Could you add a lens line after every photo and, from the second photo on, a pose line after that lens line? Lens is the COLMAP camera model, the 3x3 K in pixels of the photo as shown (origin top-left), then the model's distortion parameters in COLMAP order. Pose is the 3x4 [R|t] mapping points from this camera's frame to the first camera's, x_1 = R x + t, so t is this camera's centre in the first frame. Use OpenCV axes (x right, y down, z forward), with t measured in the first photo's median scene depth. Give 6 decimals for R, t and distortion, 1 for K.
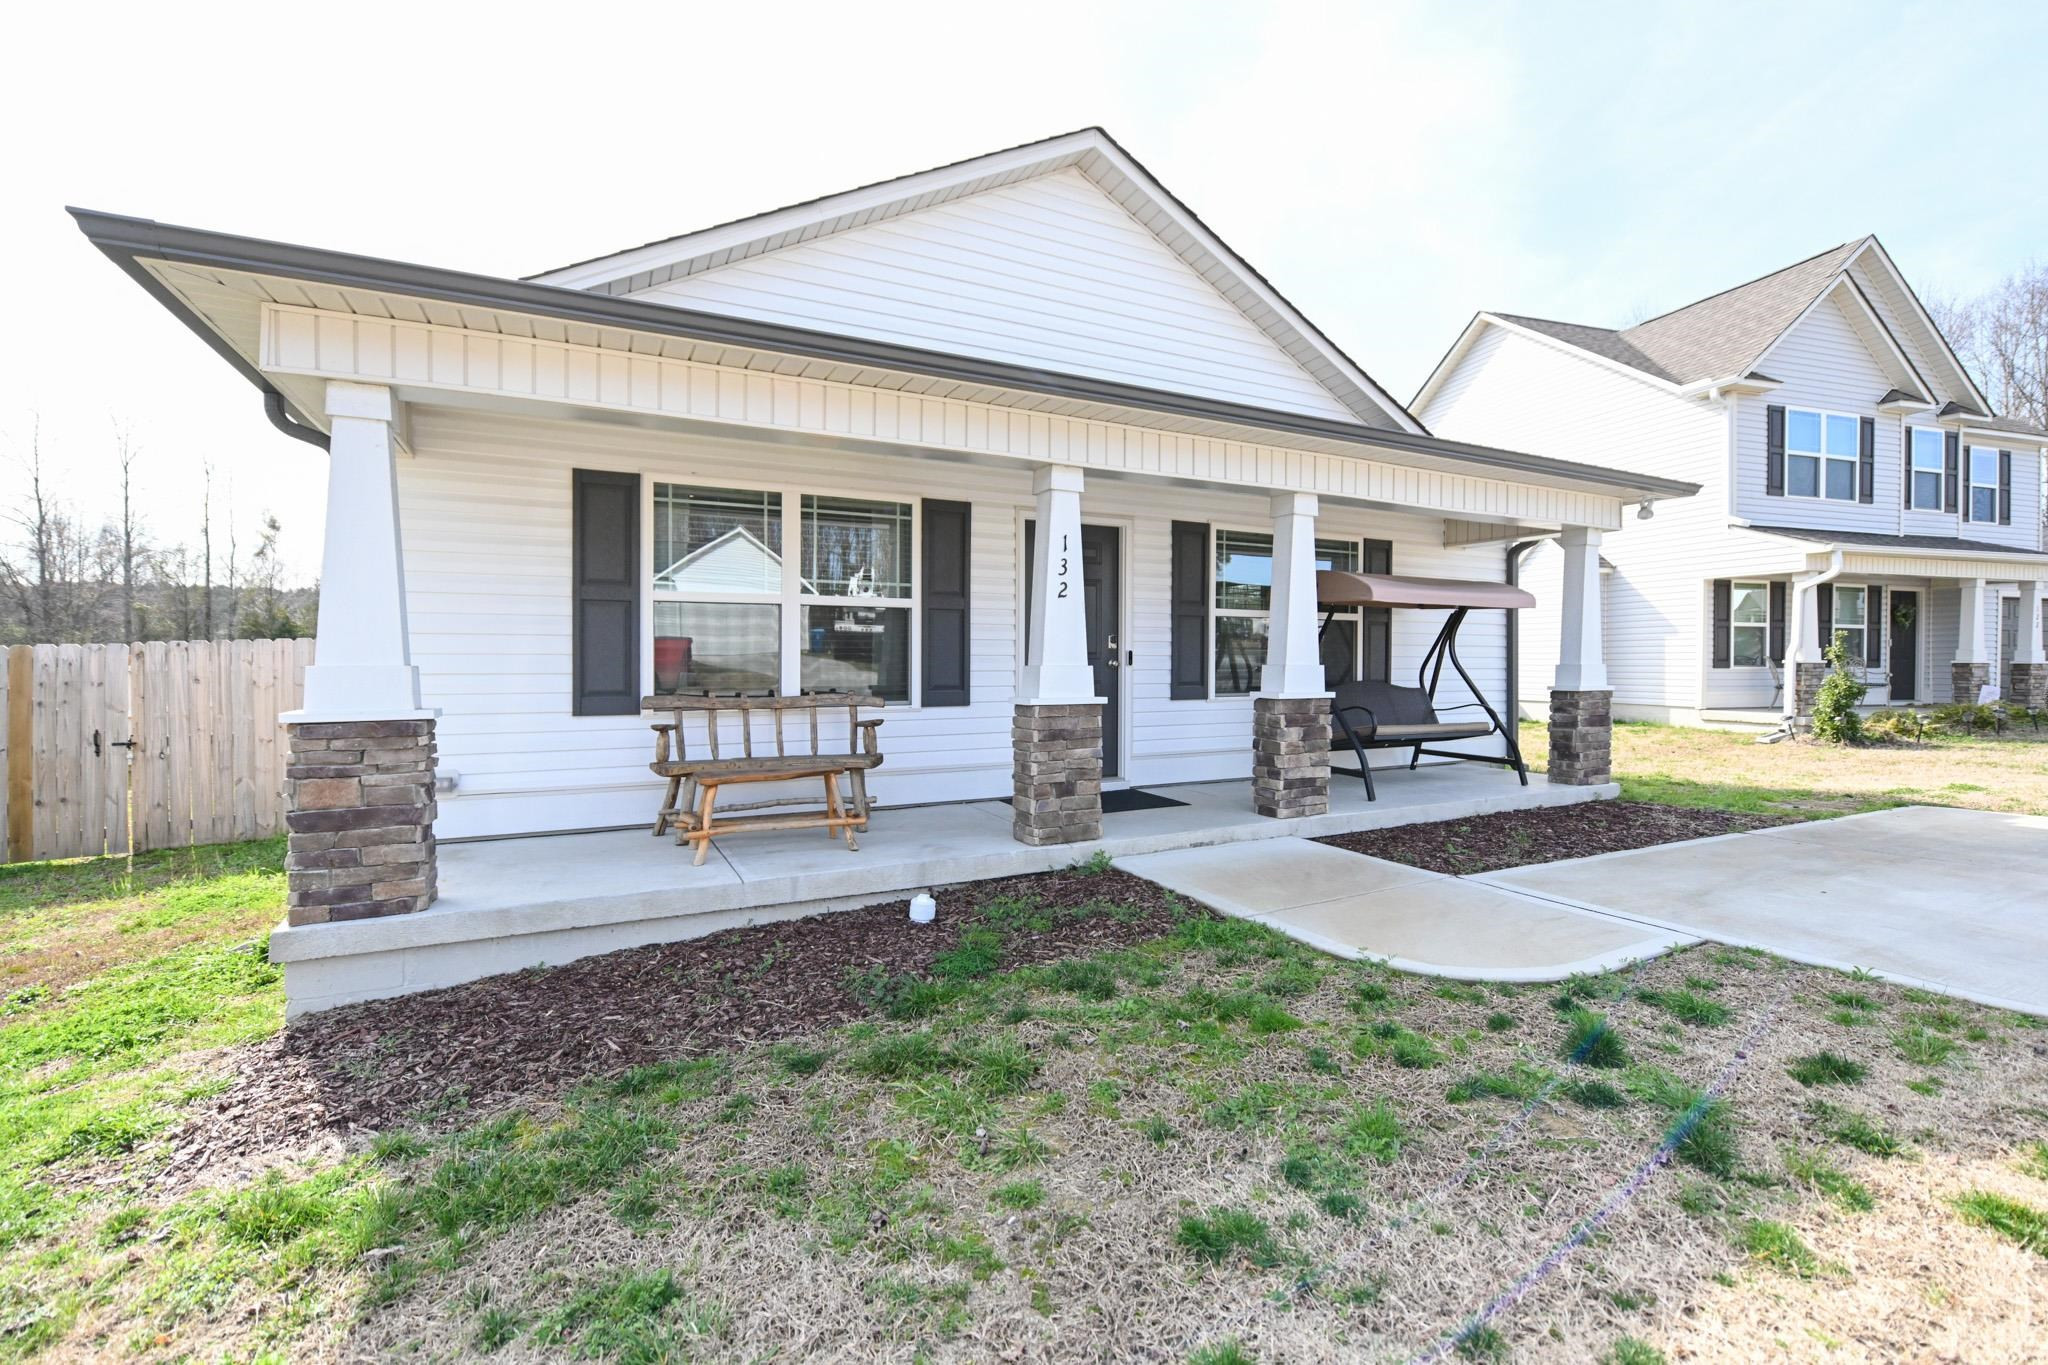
lens RADIAL K [[867.6, 0, 1020.5], [0, 867.6, 662.6], [0, 0, 1]] dist [-0.013514, -0.000561]
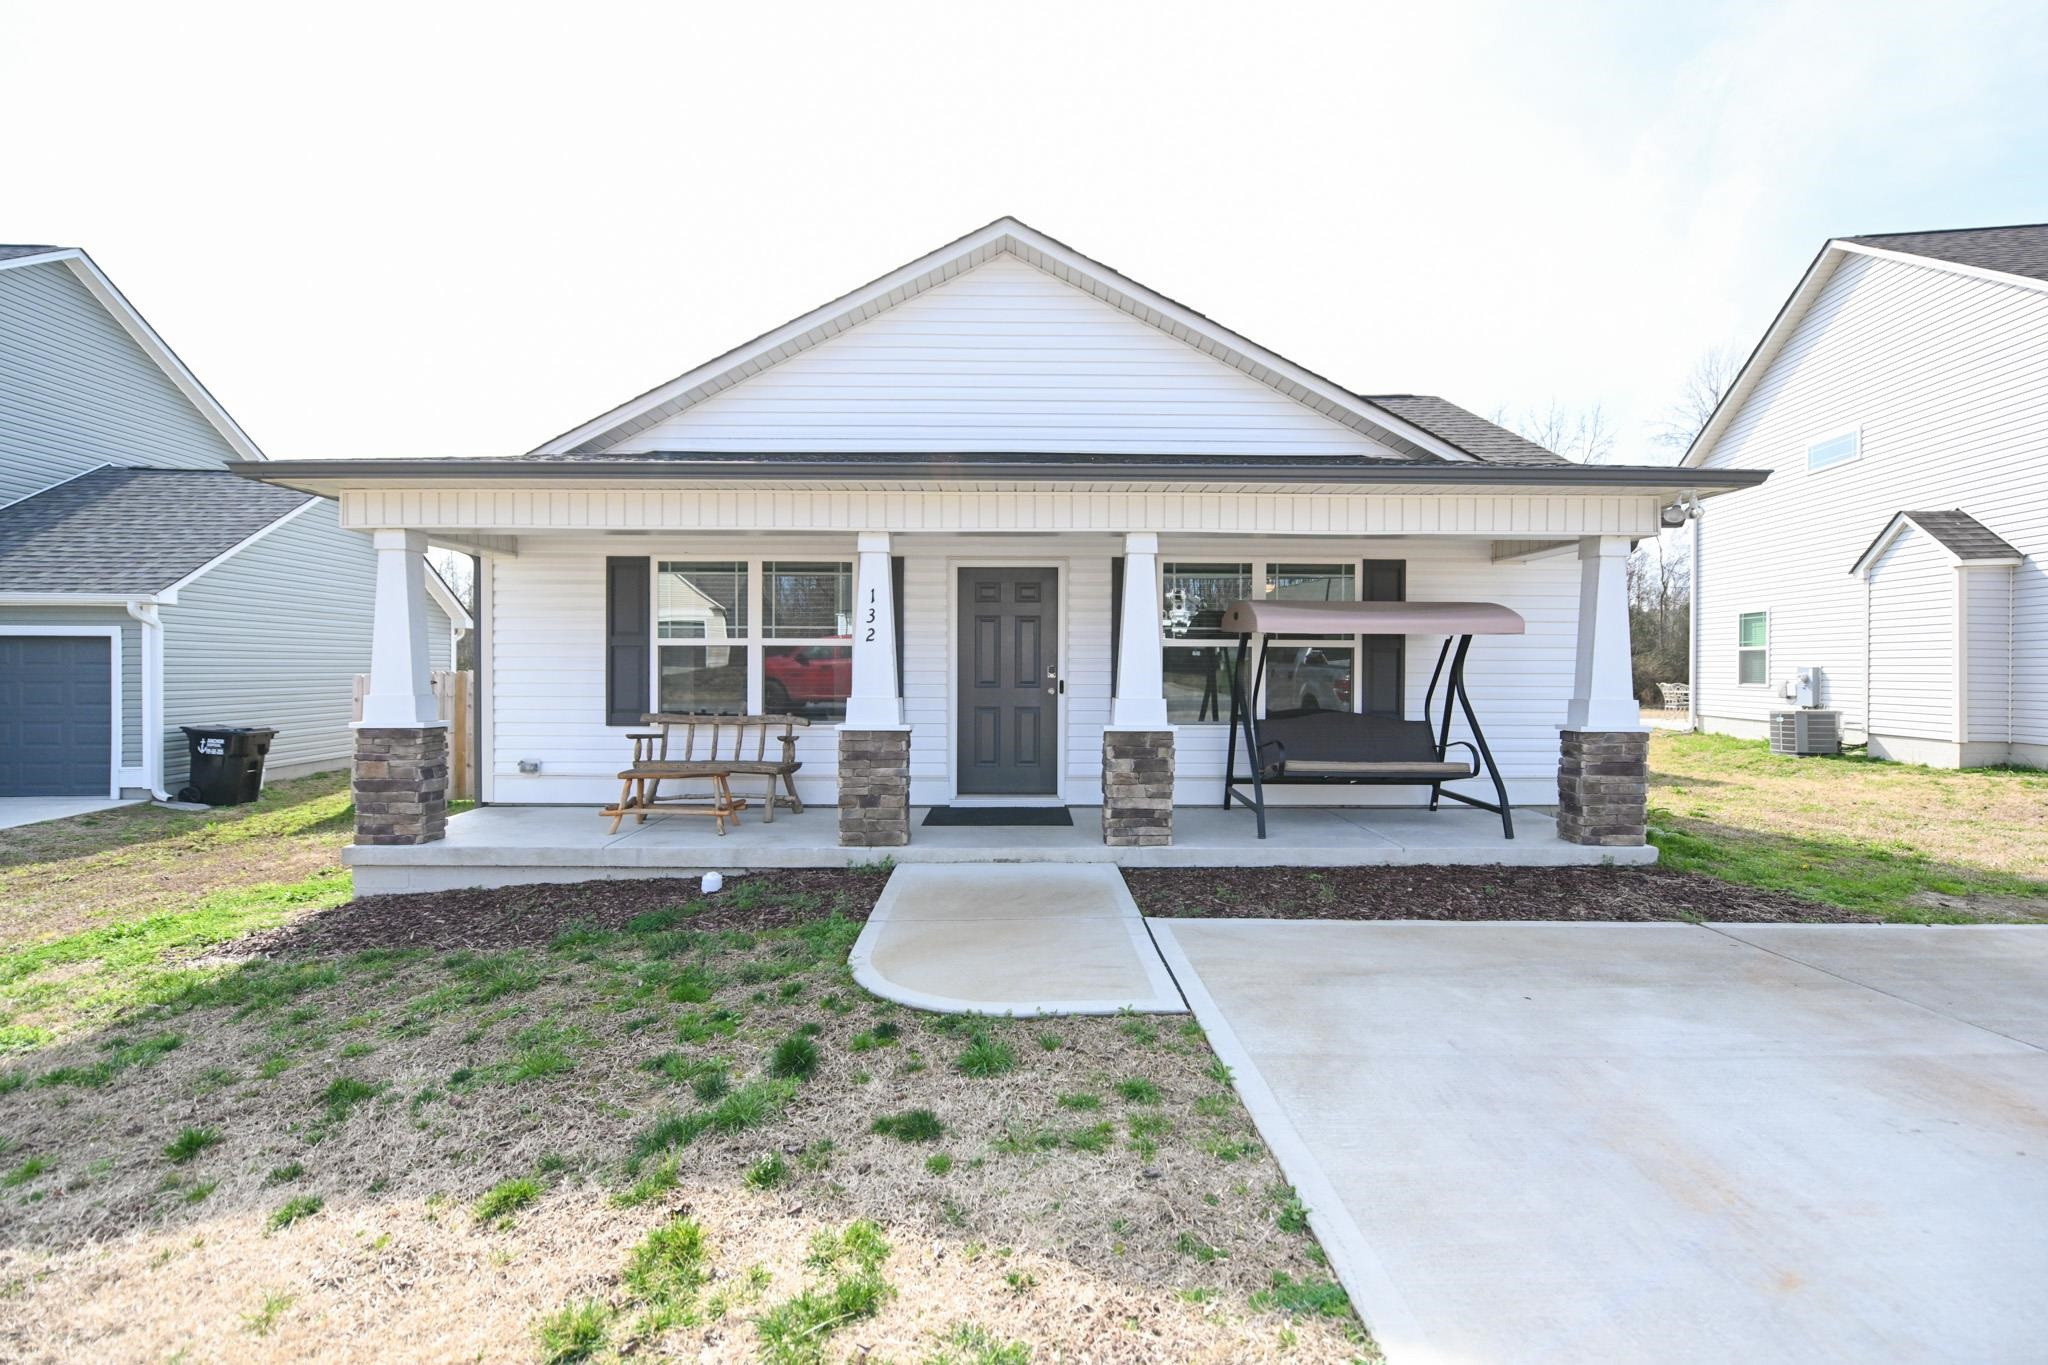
lens RADIAL K [[805.2, 0, 1023.7], [0, 805.2, 665.3], [0, 0, 1]] dist [-0.009281, -0.000563]
pose [[0.898296, 0.000662, -0.439389, 0.712271], [-0.004170, 0.999967, -0.007017, -0.034022], [0.439370, 0.008136, 0.898269, 0.089430]]
